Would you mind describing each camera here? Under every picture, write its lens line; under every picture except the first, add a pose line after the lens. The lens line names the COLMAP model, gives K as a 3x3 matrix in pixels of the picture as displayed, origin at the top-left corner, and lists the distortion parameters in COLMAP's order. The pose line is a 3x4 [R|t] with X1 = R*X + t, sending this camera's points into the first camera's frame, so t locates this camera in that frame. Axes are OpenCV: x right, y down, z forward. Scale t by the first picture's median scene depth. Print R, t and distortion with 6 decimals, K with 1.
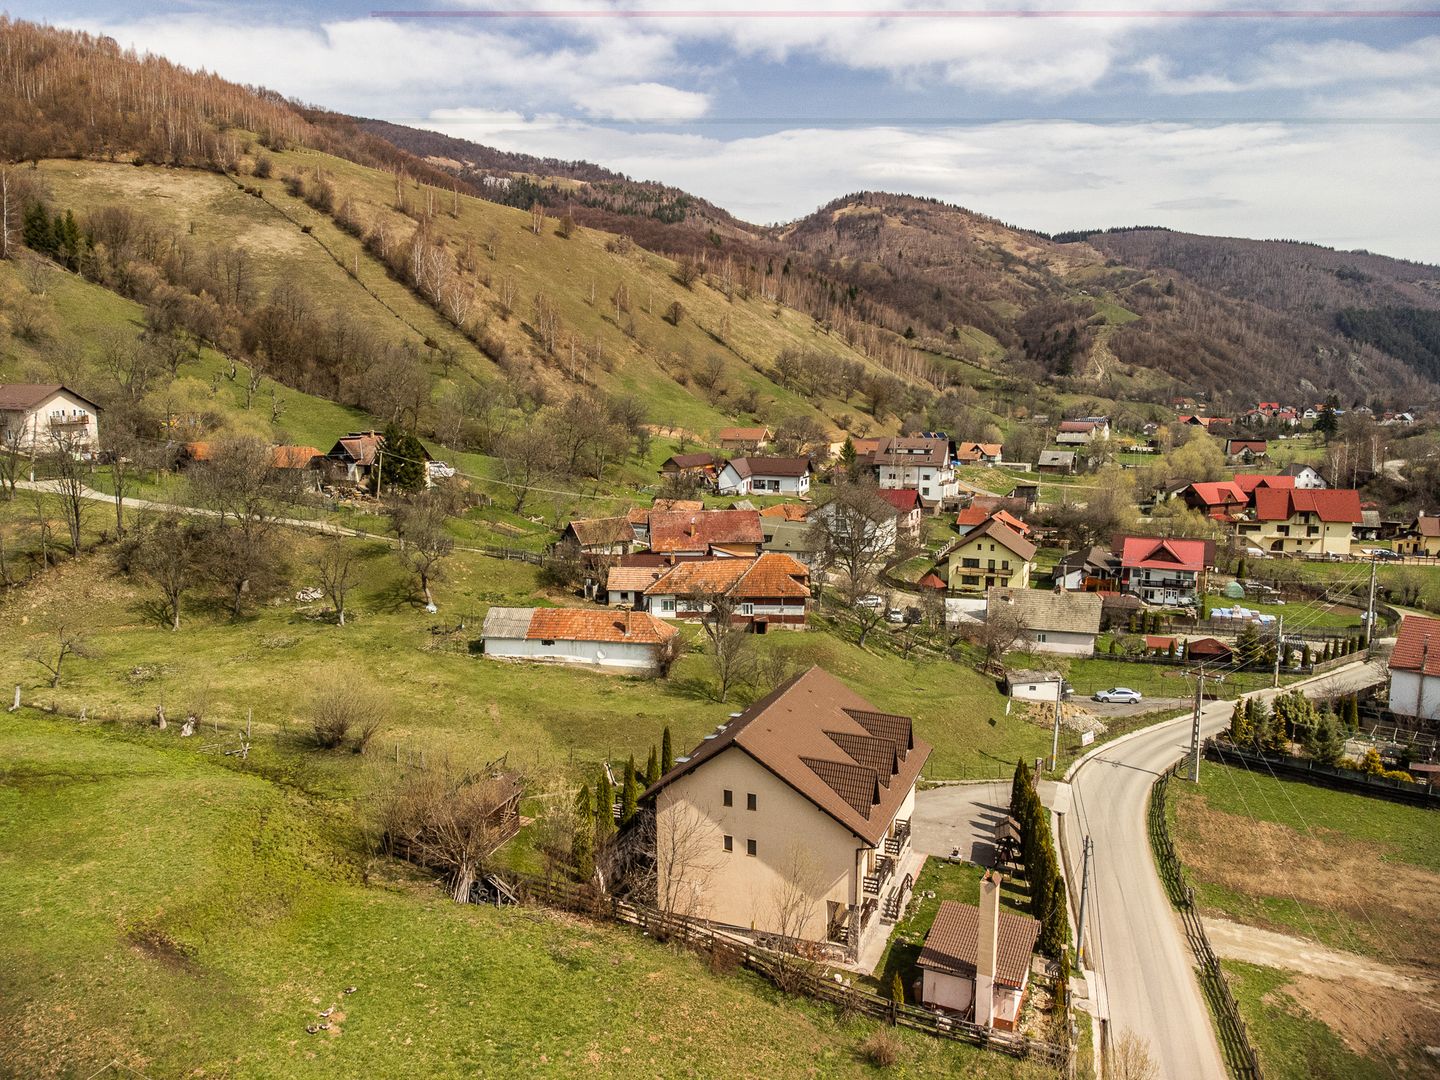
lens RADIAL K [[1070.7, 0, 705.1], [0, 1070.7, 519.6], [0, 0, 1]] dist [-0.002458, 0.010654]
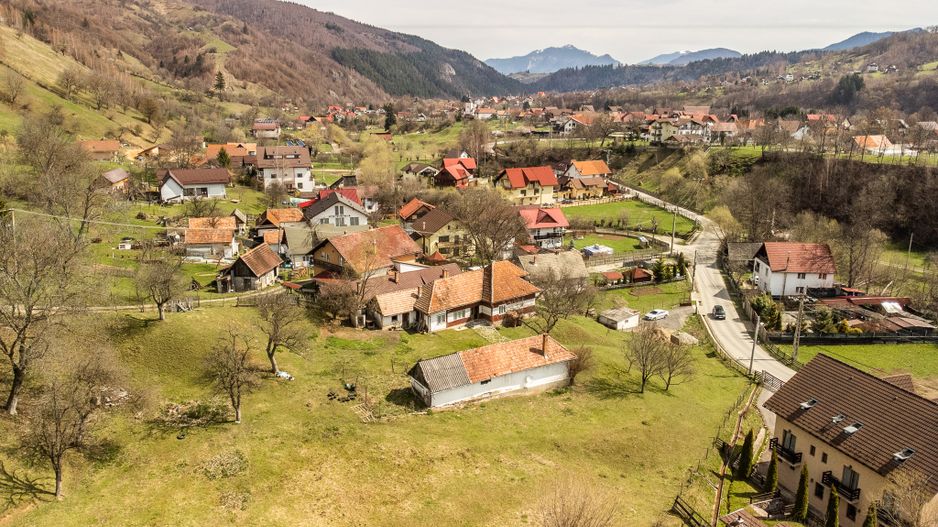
lens RADIAL K [[695.9, 0, 469.0], [0, 695.9, 263.5], [0, 0, 1]] dist [0.001094, 0.002180]
pose [[0.740321, -0.157063, 0.653648, -0.051018], [0.079567, 0.985962, 0.146796, -0.009178], [-0.667528, -0.056667, 0.742425, 0.041533]]
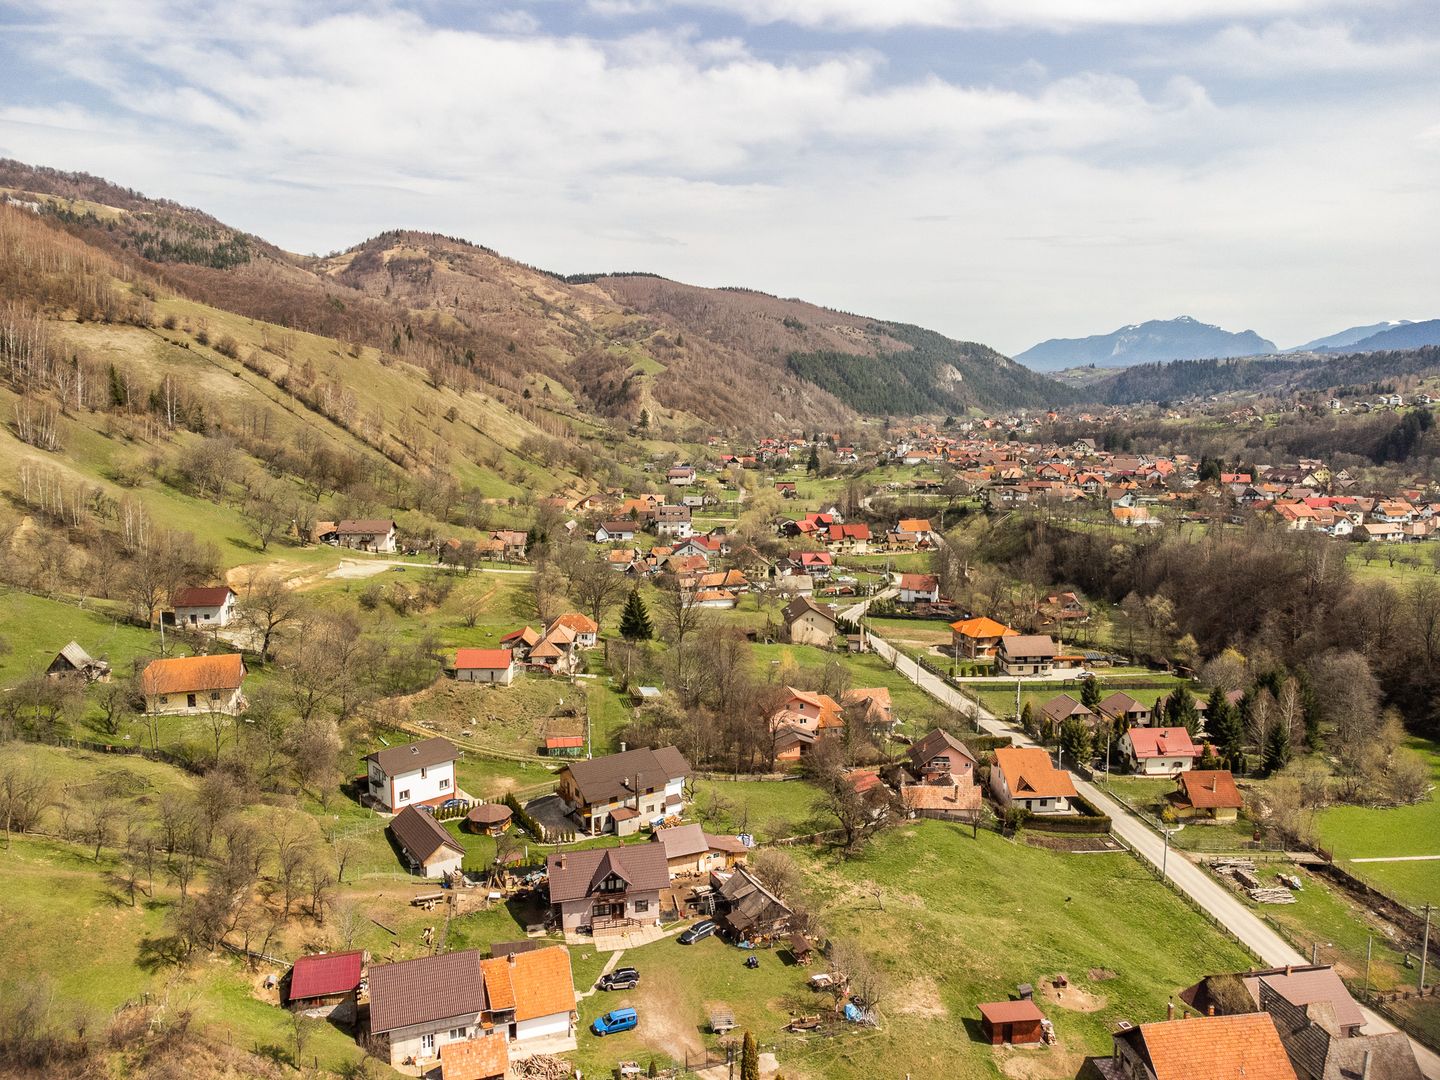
lens RADIAL K [[1016.6, 0, 720.0], [0, 1016.6, 540.0], [0, 0, 1]] dist [-0.046893, 0.003331]
pose [[0.890770, -0.063122, 0.450050, -0.128719], [0.056829, 0.998005, 0.027496, -0.013730], [-0.450888, 0.001084, 0.892580, -0.159146]]
